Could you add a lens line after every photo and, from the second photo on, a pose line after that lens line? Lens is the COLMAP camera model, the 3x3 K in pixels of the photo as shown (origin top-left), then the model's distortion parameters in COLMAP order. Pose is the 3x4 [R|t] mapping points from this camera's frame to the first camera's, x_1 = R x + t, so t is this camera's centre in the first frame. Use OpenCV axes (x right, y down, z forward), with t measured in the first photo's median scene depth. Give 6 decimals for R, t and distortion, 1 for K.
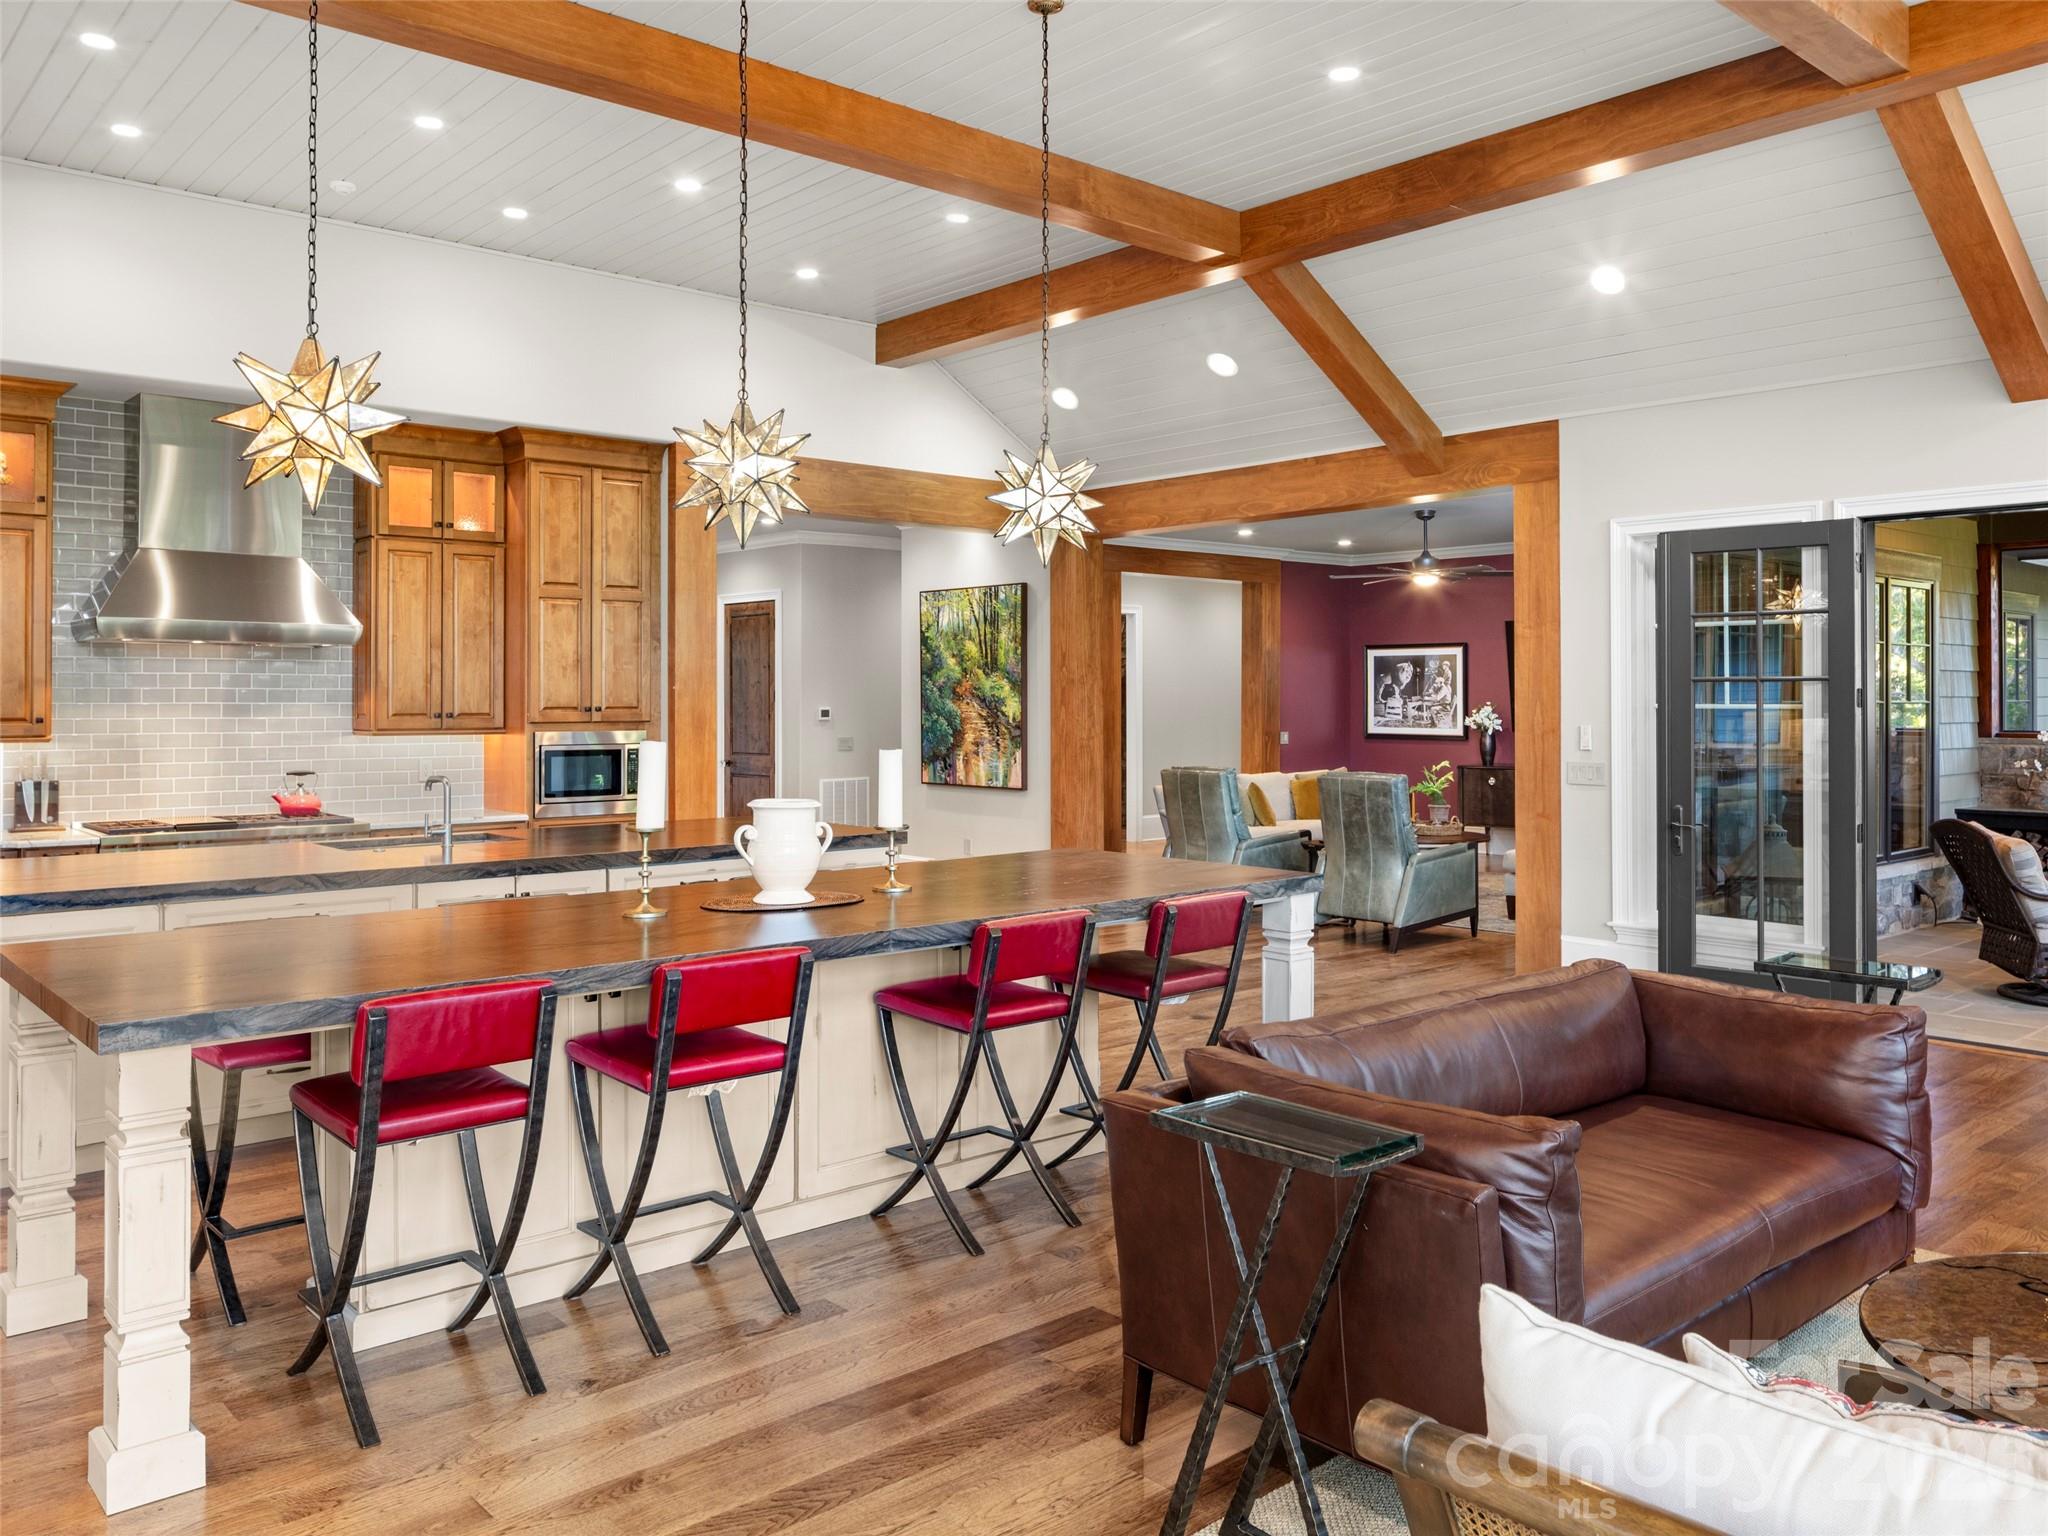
lens RADIAL K [[1558.3, 0, 1007.6], [0, 1558.3, 689.2], [0, 0, 1]] dist [-0.002159, 0.000140]
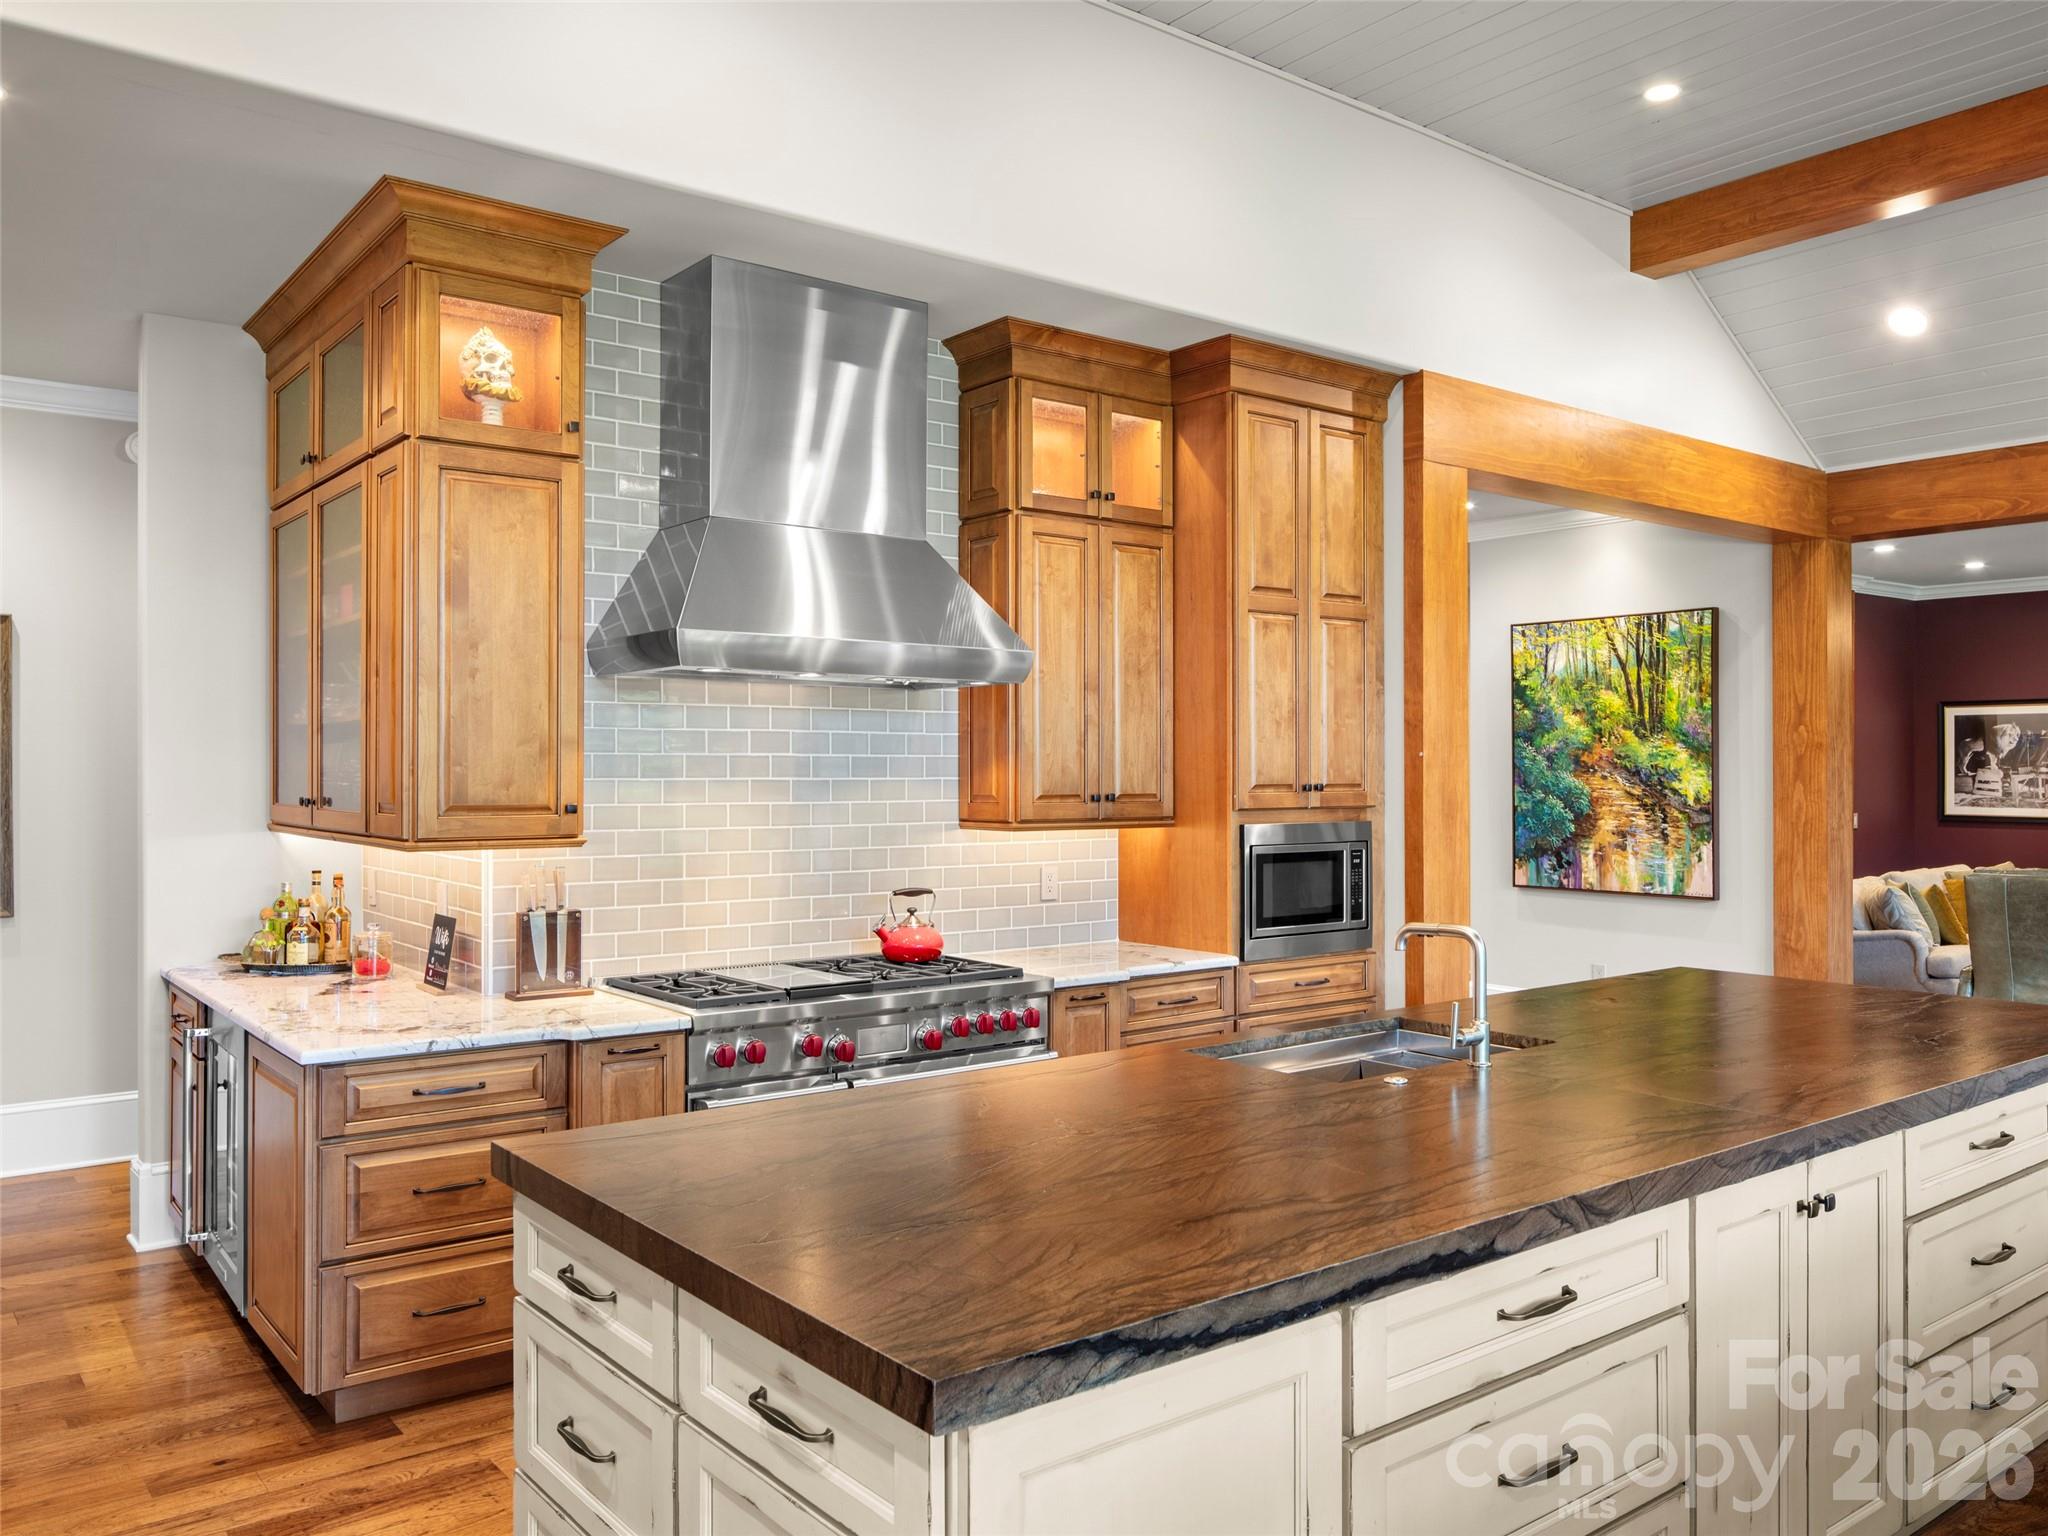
lens RADIAL K [[1566.8, 0, 1012.9], [0, 1566.8, 760.1], [0, 0, 1]] dist [-0.003668, -0.000269]
pose [[0.998502, -0.000503, -0.054715, -0.278173], [0.000488, 1.000000, -0.000282, 0.001326], [0.054715, 0.000255, 0.998502, 0.279460]]
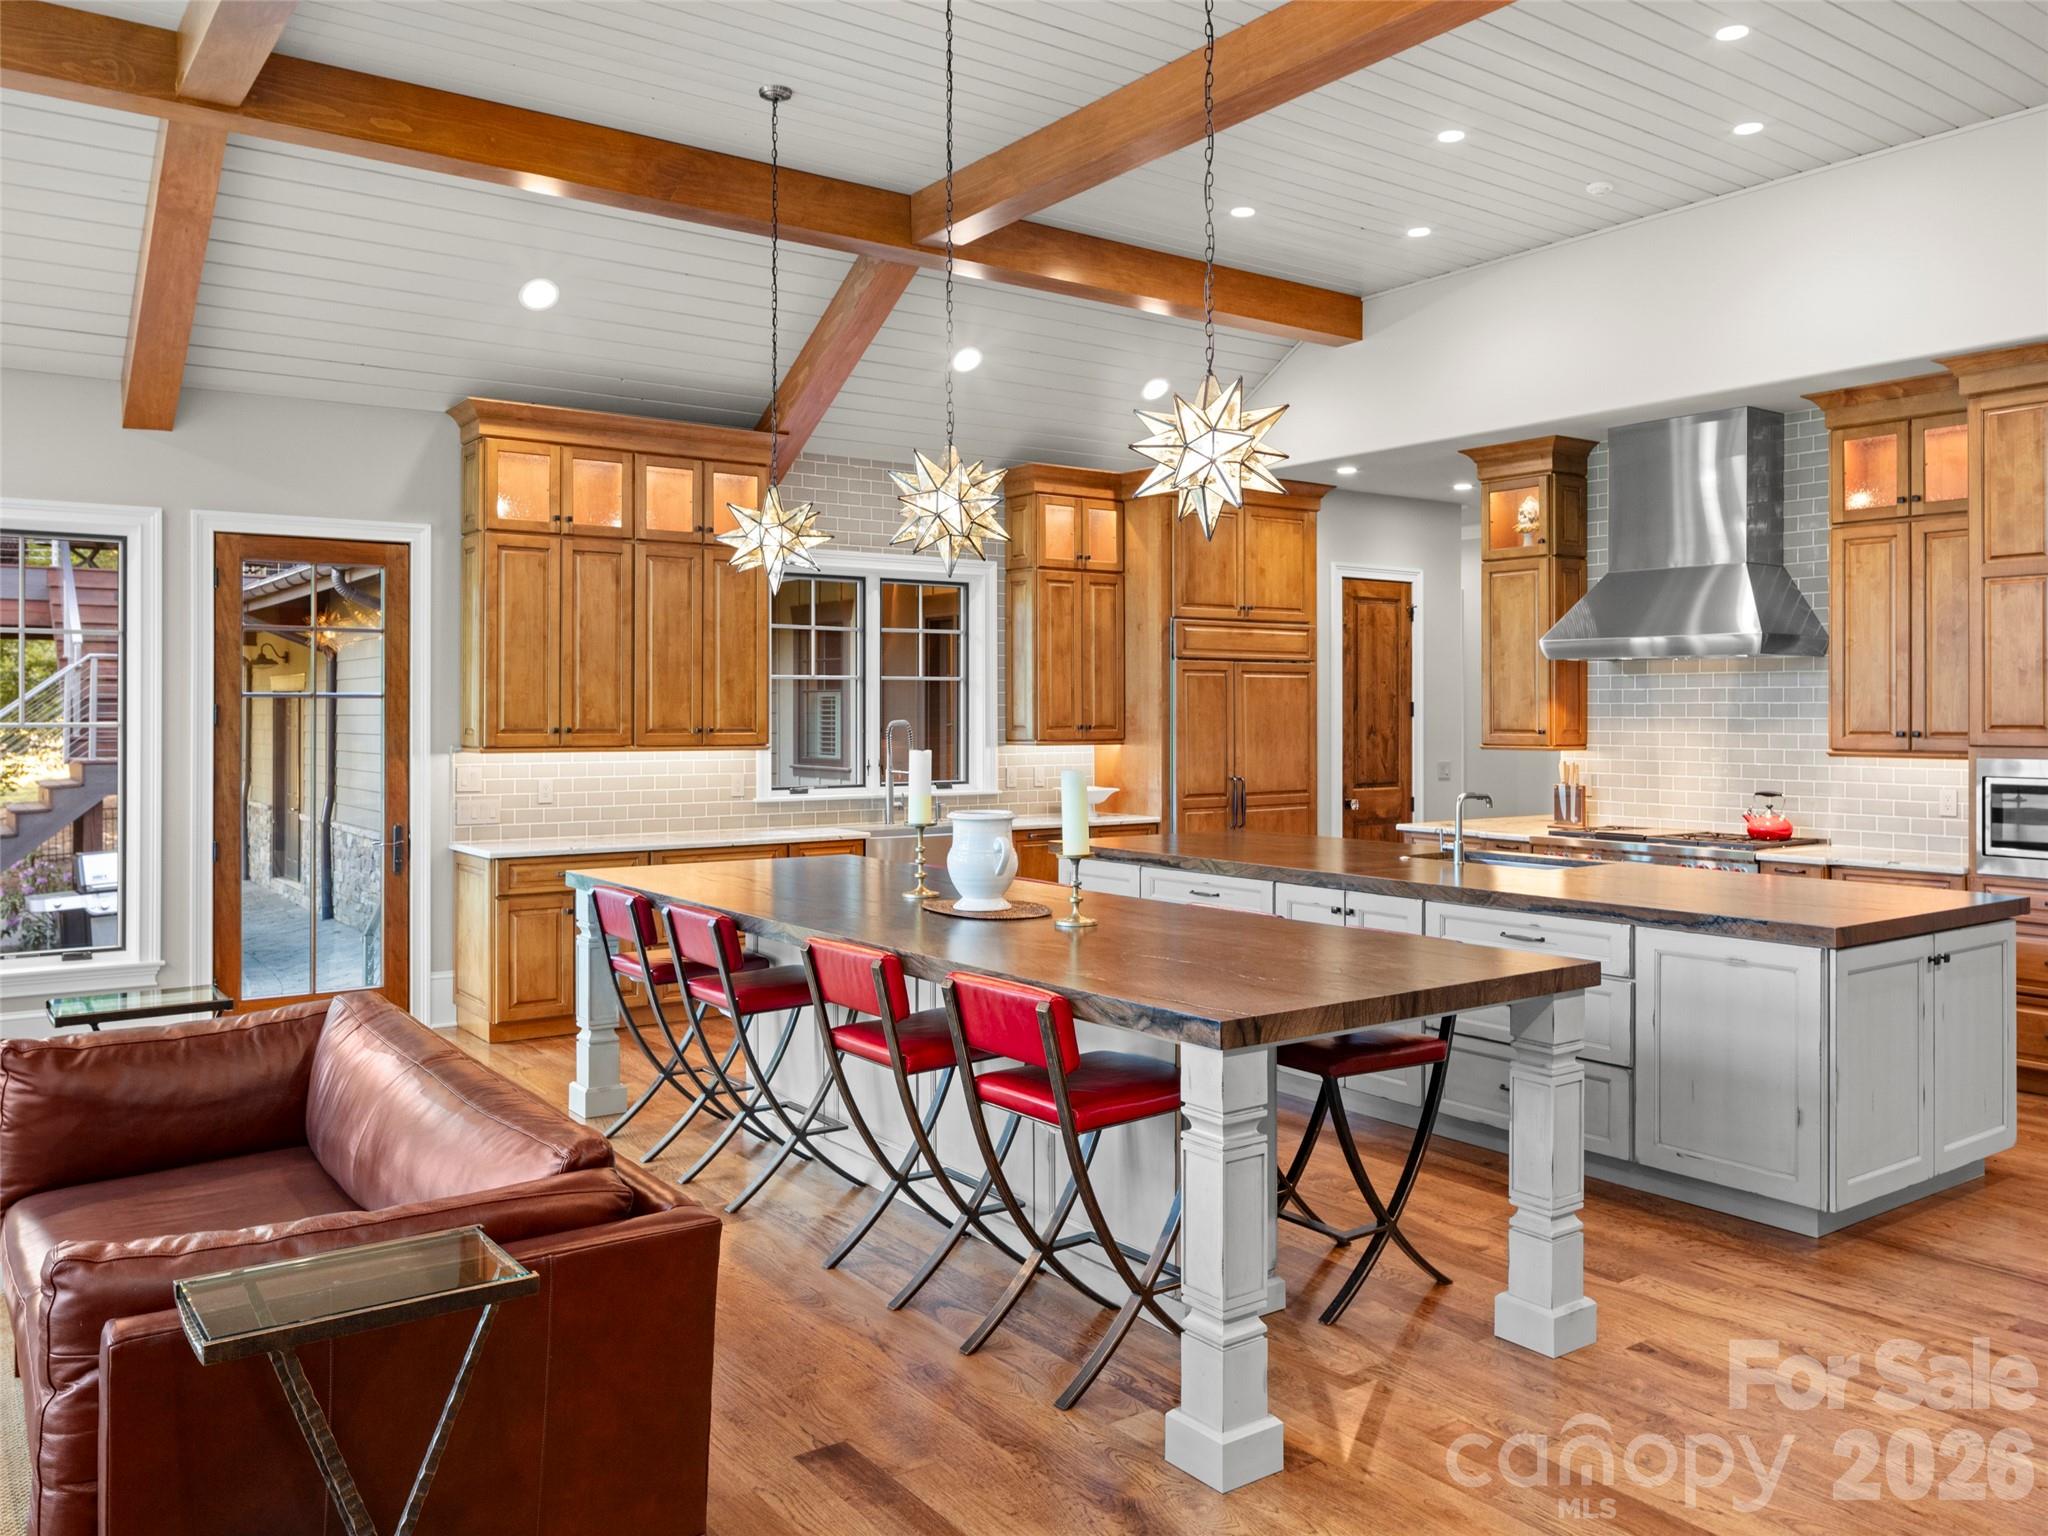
lens RADIAL K [[1569.1, 0, 1002.2], [0, 1569.1, 706.5], [0, 0, 1]] dist [-0.002988, -0.001789]
pose [[-0.093874, -0.002896, -0.995580, 0.378331], [0.006593, 0.999972, -0.003531, 0.001668], [0.995562, -0.006895, -0.093853, 0.463925]]
